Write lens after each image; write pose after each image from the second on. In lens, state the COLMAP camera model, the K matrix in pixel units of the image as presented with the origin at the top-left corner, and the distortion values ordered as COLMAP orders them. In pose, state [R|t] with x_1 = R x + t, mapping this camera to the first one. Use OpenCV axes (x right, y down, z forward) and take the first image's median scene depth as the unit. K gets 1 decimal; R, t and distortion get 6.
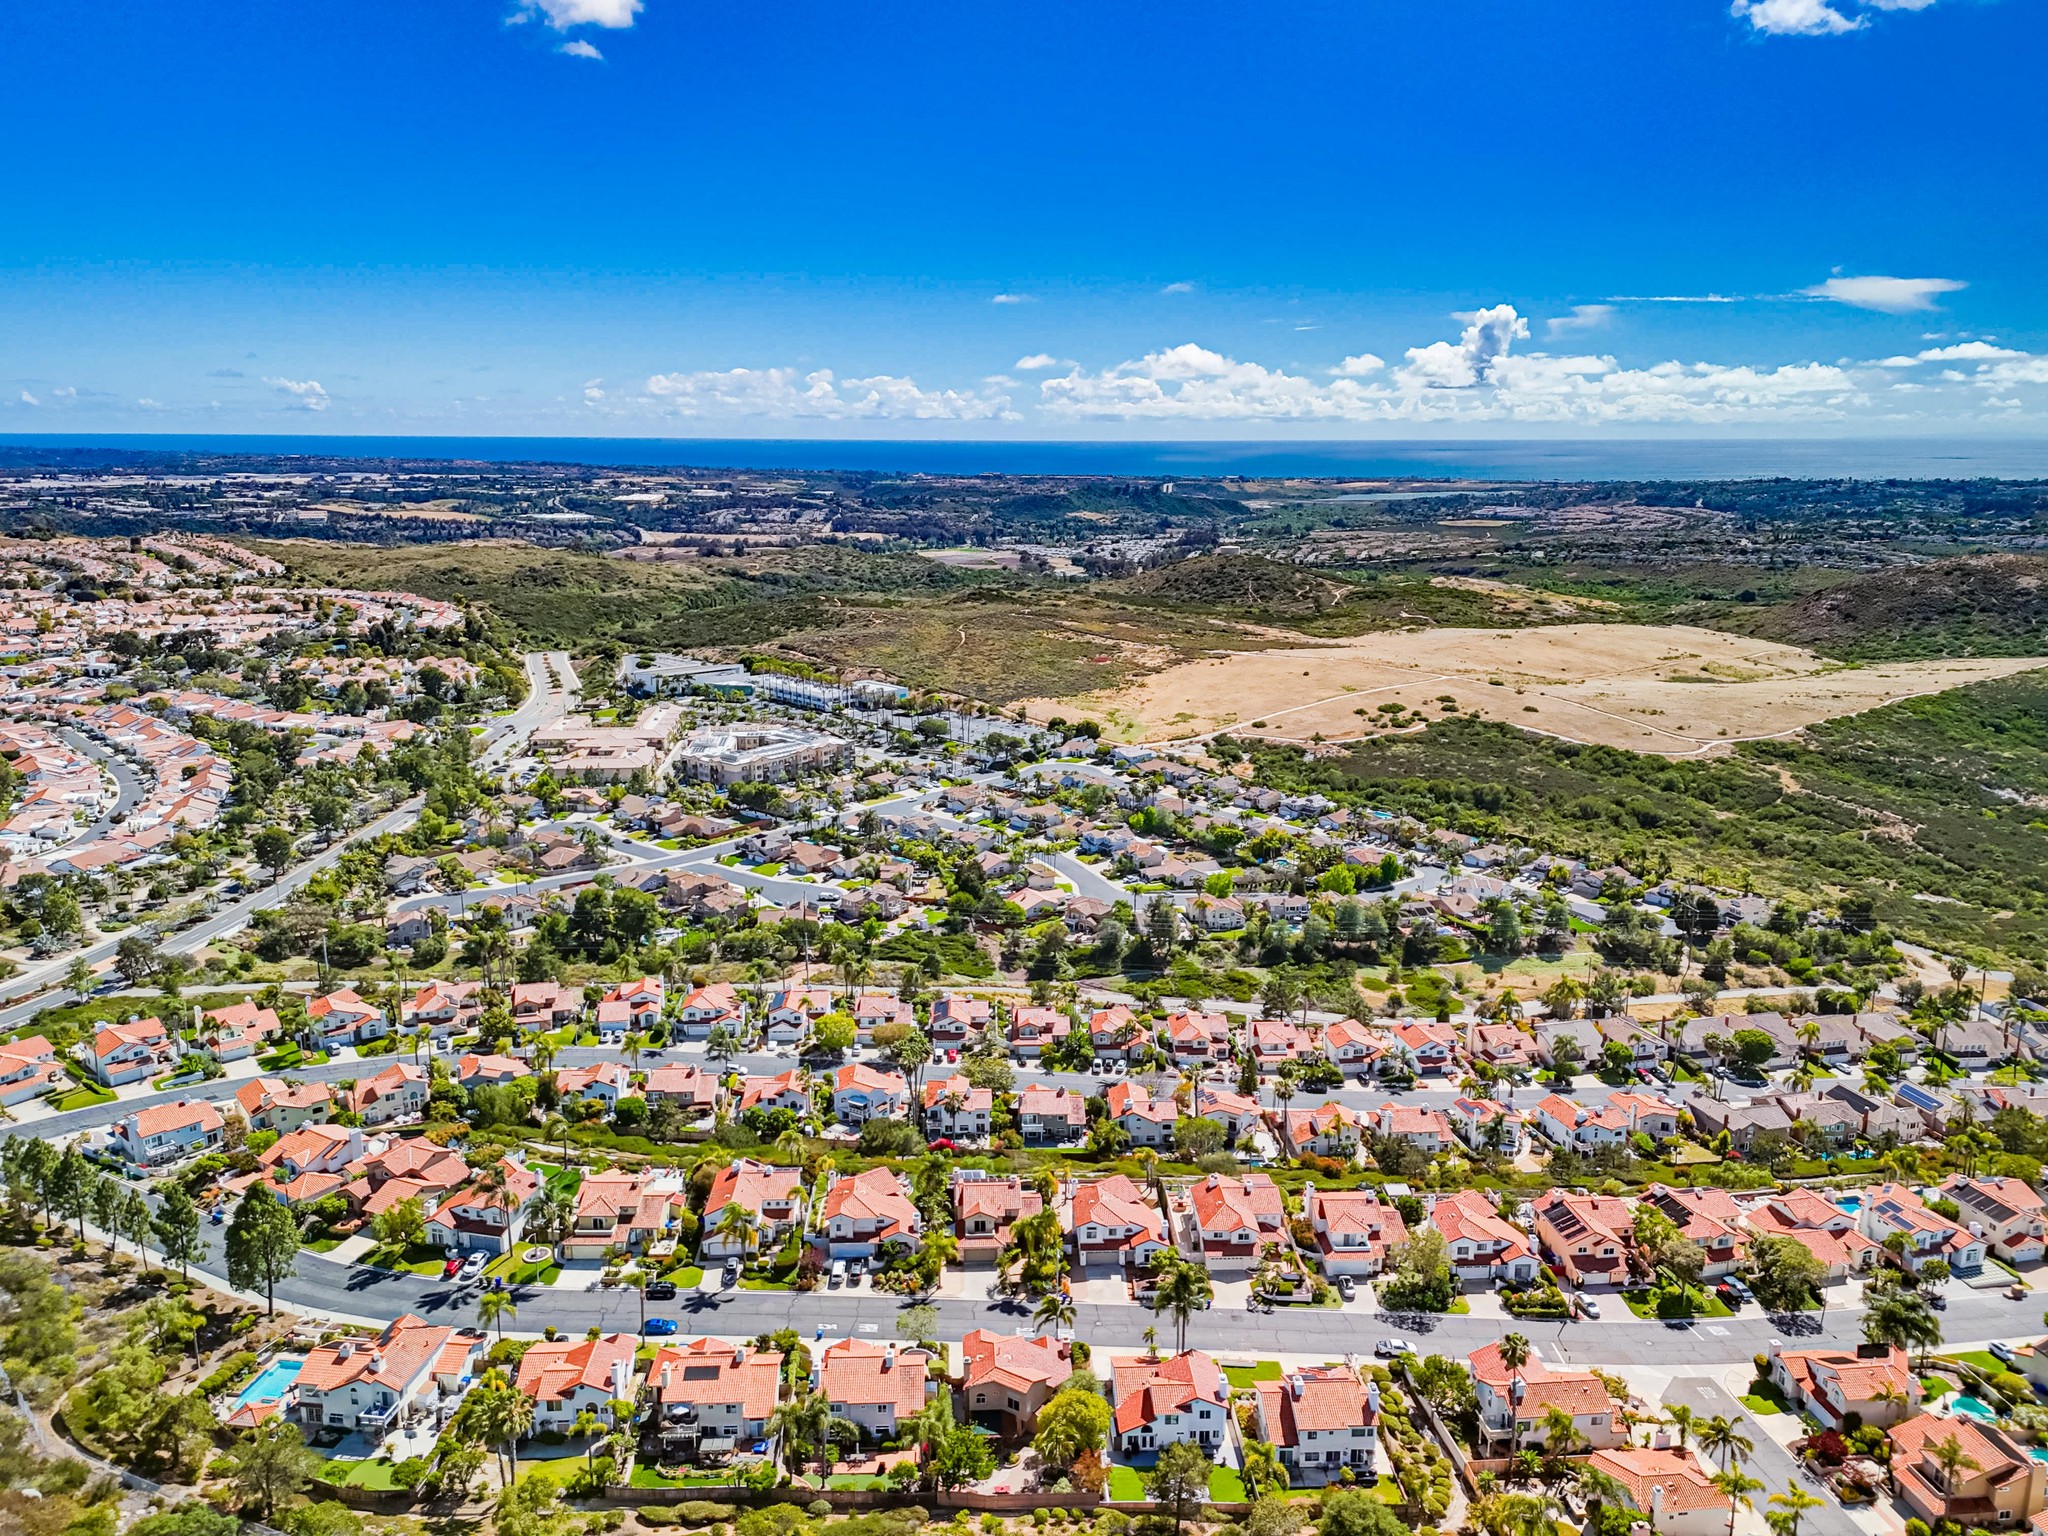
lens RADIAL K [[1491.0, 0, 1021.9], [0, 1491.0, 776.9], [0, 0, 1]] dist [0.081067, -0.076295]
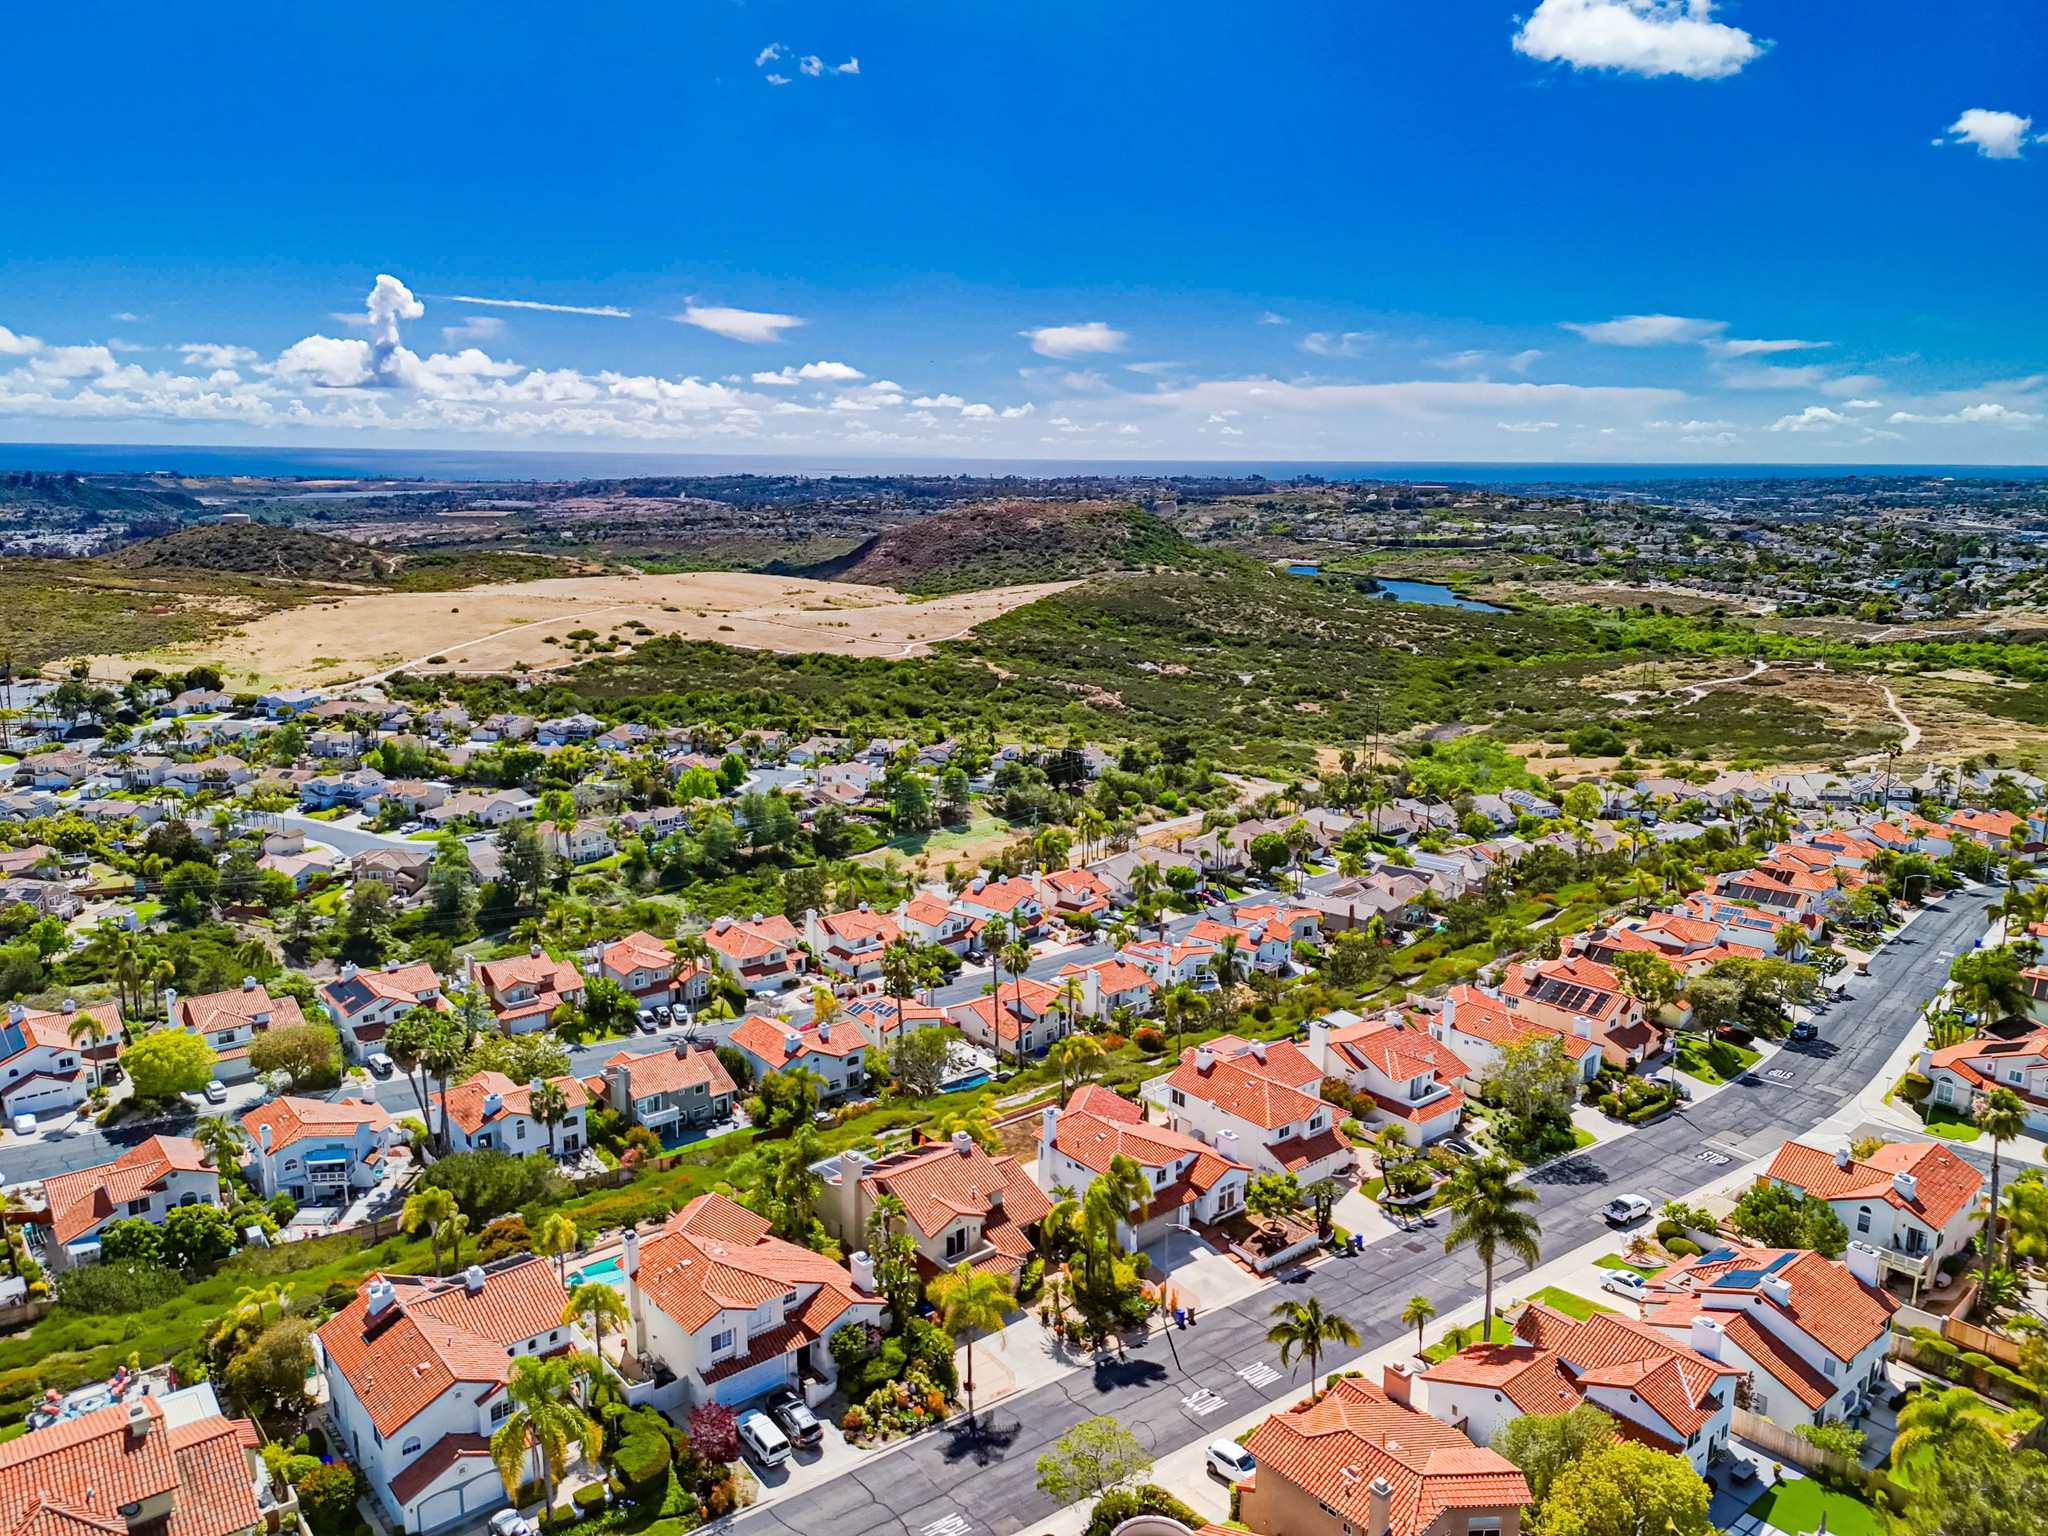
lens RADIAL K [[1491.4, 0, 1022.8], [0, 1491.4, 769.5], [0, 0, 1]] dist [0.084360, -0.079969]
pose [[0.792974, -0.120099, 0.597301, -0.138367], [0.127273, 0.991403, 0.030374, 0.064439], [-0.595814, 0.051935, 0.801442, 0.282392]]
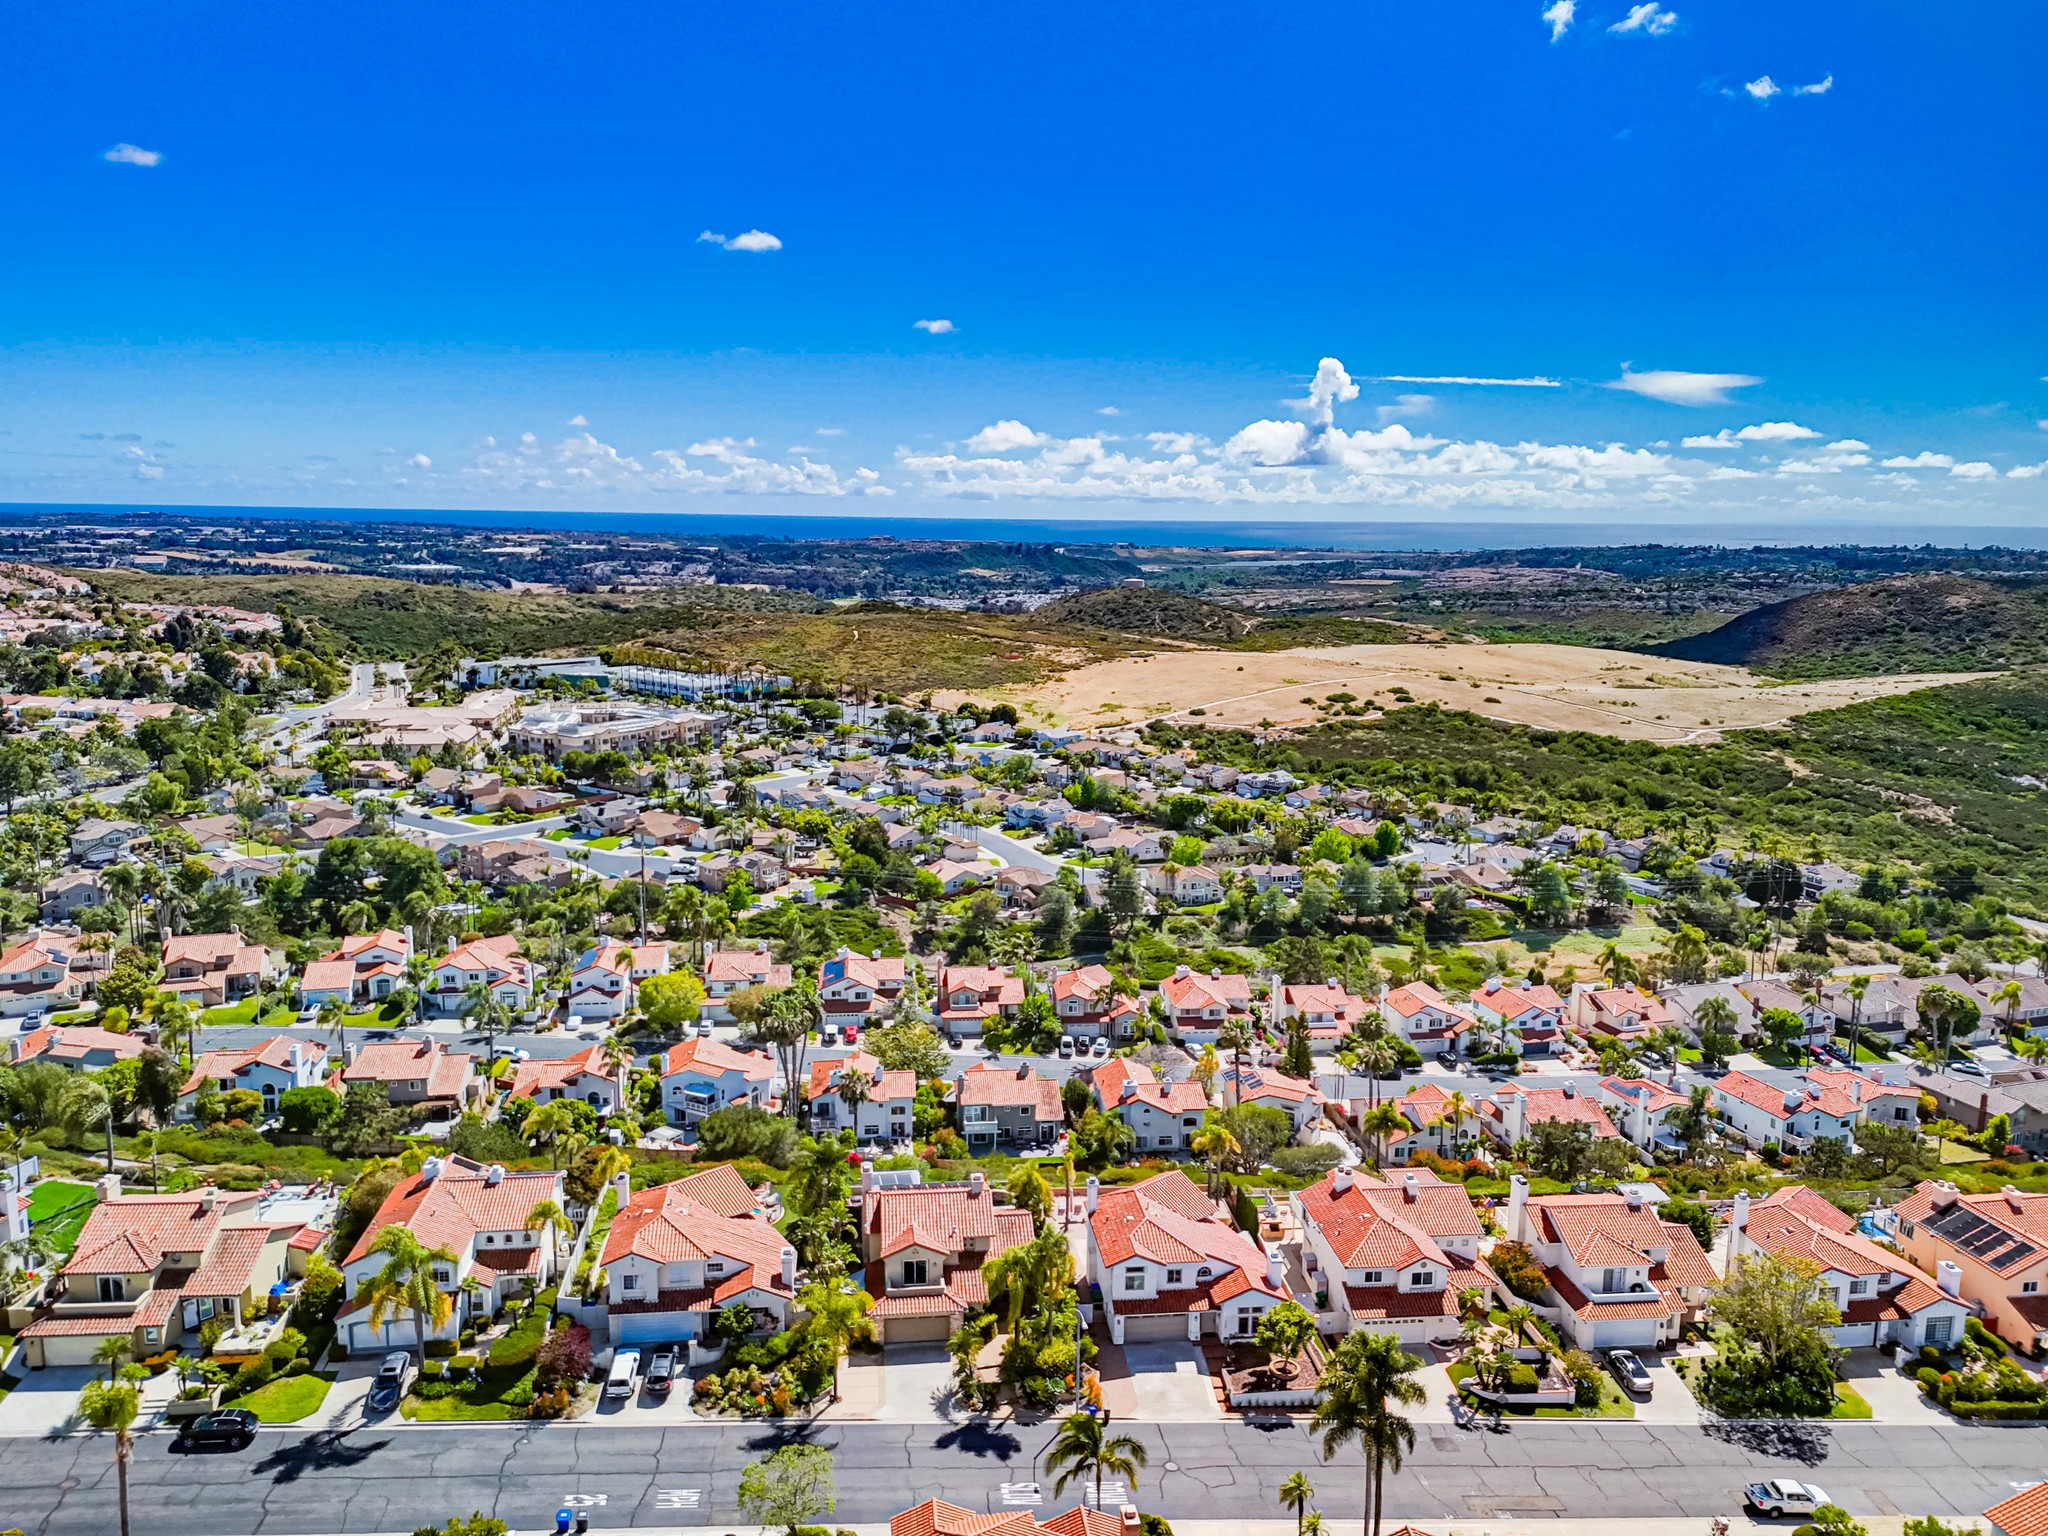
lens RADIAL K [[1491.0, 0, 1021.9], [0, 1491.0, 776.9], [0, 0, 1]] dist [0.081067, -0.076295]
pose [[0.997281, -0.003929, 0.073581, -0.013804], [0.007578, 0.998751, -0.049379, 0.076076], [-0.073296, 0.049802, 0.996066, 0.233119]]
